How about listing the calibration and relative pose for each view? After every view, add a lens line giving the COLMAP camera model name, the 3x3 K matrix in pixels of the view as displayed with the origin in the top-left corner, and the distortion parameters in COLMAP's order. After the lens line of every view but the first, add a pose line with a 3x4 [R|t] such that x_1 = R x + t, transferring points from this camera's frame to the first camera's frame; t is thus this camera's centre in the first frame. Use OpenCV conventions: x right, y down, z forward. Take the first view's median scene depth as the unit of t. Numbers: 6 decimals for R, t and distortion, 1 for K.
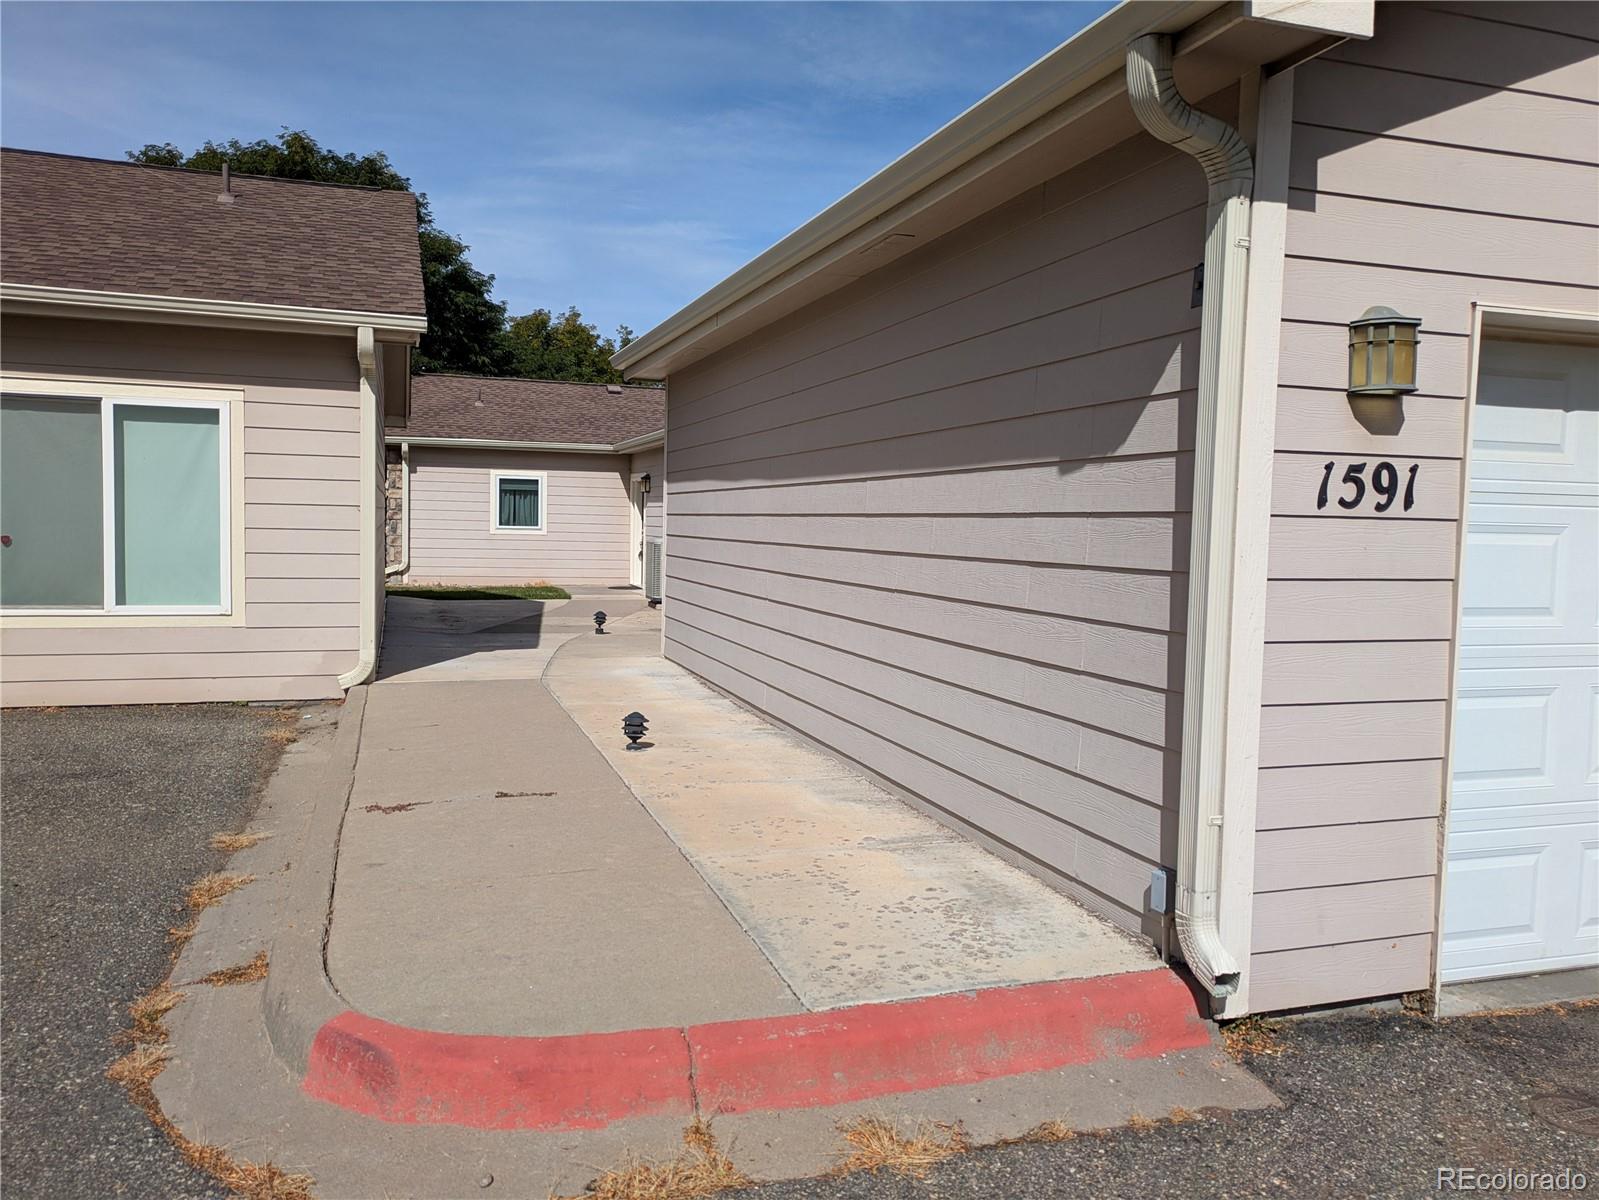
lens RADIAL K [[1183.8, 0, 792.5], [0, 1183.8, 593.2], [0, 0, 1]] dist [0.047516, -0.039152]
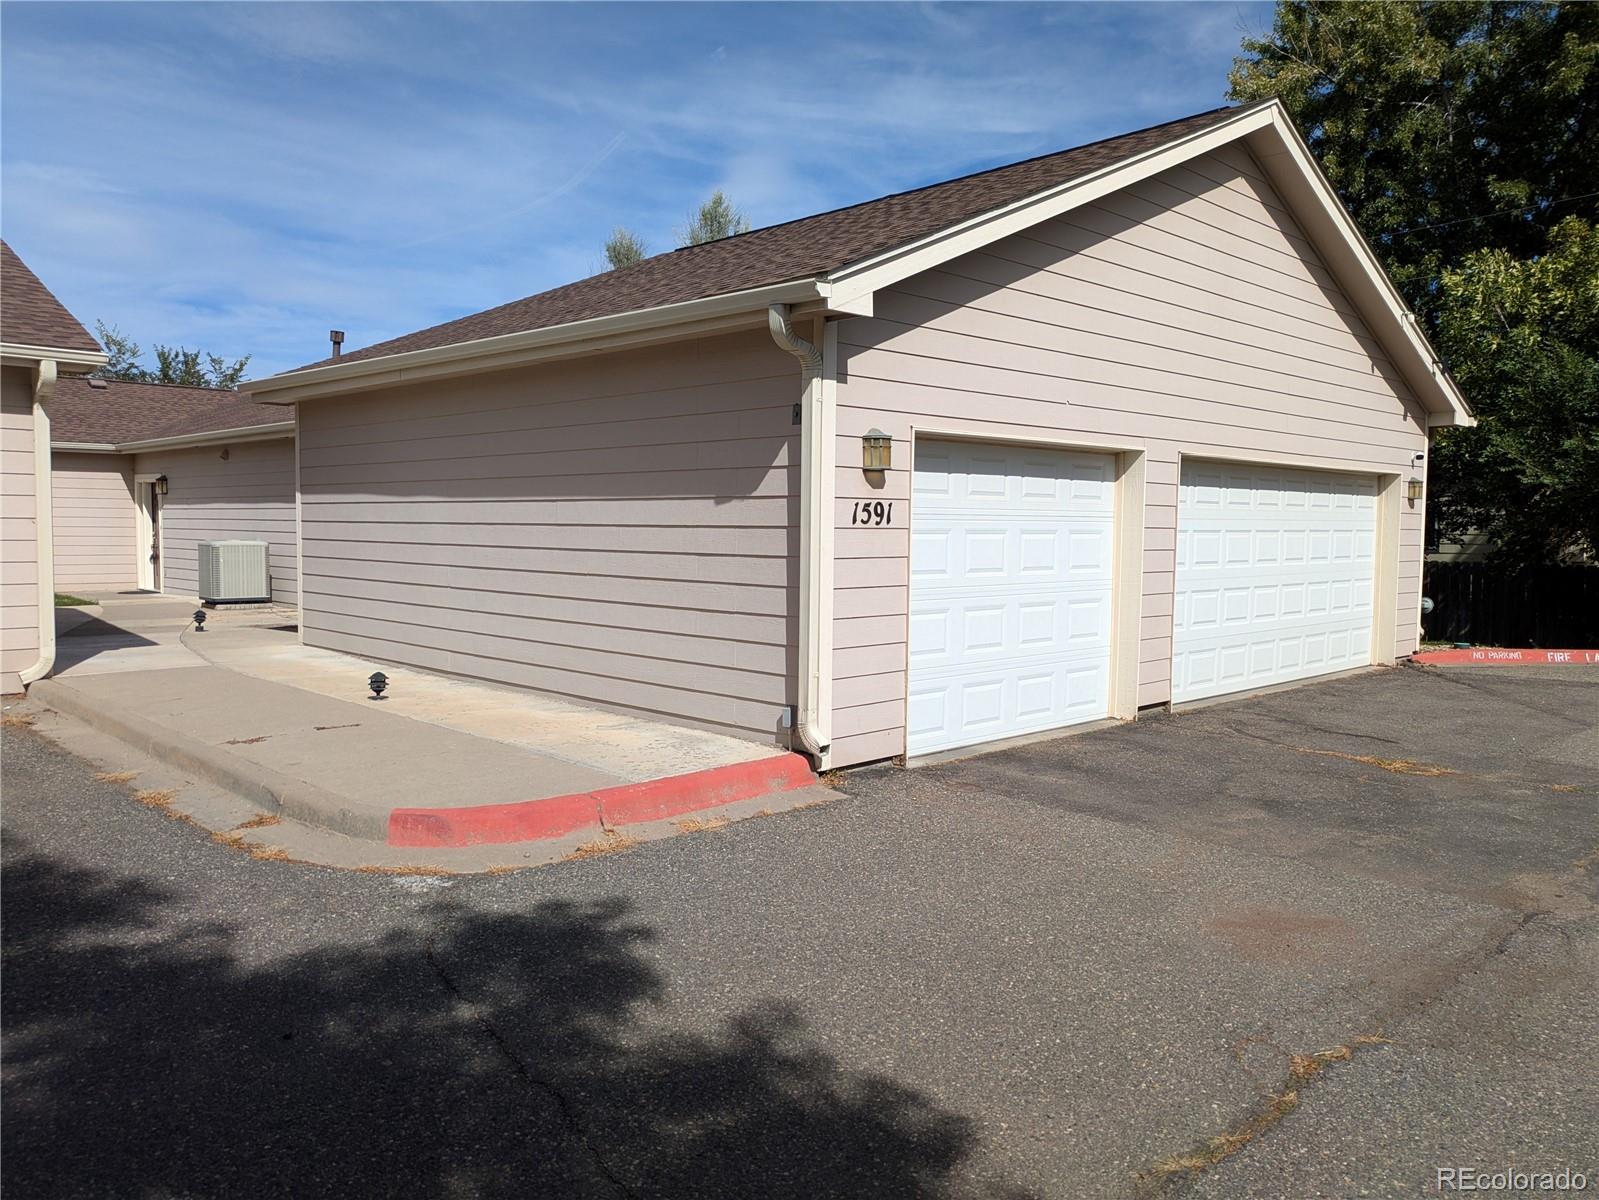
lens RADIAL K [[1183.8, 0, 797.1], [0, 1183.8, 599.3], [0, 0, 1]] dist [0.047516, -0.039152]
pose [[0.900830, -0.039784, 0.432345, -0.535196], [0.035529, 0.999208, 0.017917, 0.019272], [-0.432715, -0.000779, 0.901530, -0.806797]]
